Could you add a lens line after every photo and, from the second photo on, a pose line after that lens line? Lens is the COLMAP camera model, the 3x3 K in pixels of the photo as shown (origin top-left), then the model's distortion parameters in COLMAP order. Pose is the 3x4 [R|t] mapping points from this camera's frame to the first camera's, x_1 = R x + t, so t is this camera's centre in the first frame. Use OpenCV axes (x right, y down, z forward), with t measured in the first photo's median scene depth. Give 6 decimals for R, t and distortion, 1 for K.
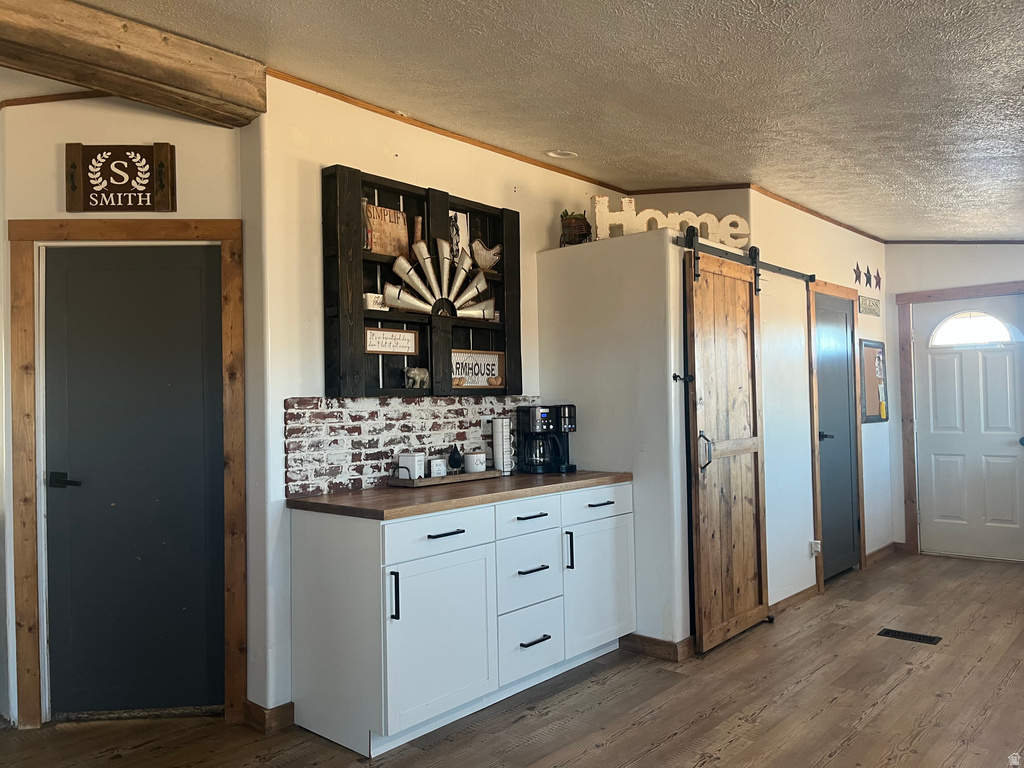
lens RADIAL K [[771.6, 0, 503.8], [0, 771.6, 381.2], [0, 0, 1]] dist [0.032186, -0.043840]
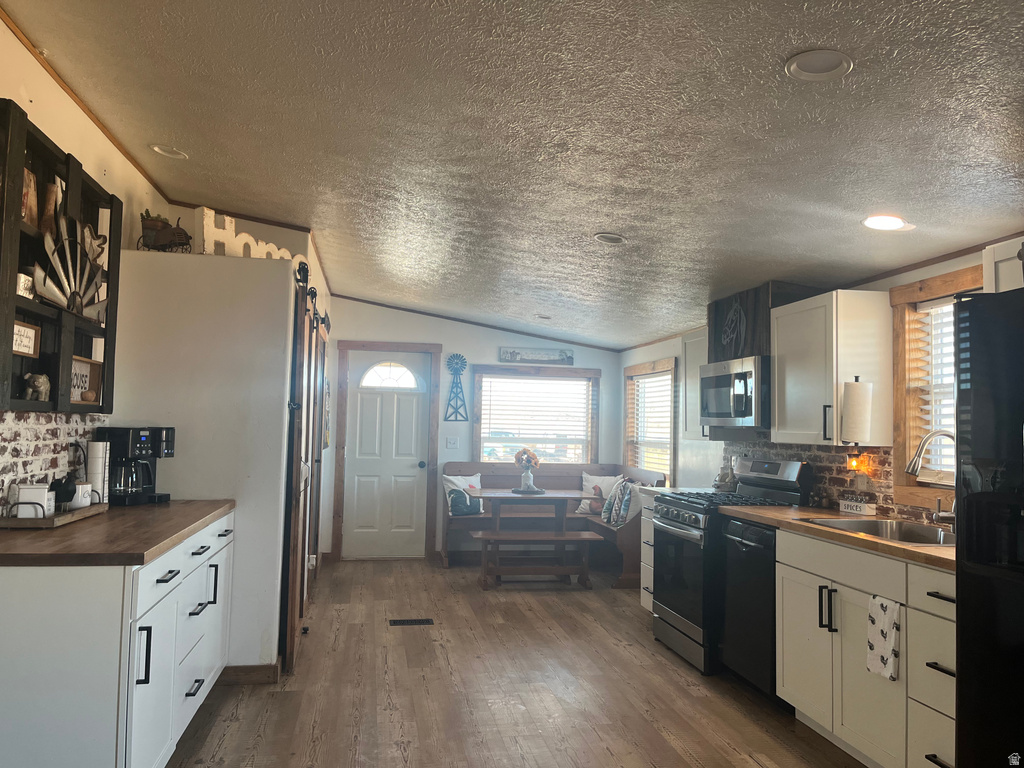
lens RADIAL K [[771.6, 0, 505.1], [0, 771.6, 382.9], [0, 0, 1]] dist [0.032186, -0.043840]
pose [[0.602660, 0.078175, 0.794159, -0.426012], [-0.054364, 0.996900, -0.056877, 0.009143], [-0.796144, -0.008896, 0.605042, 0.139904]]
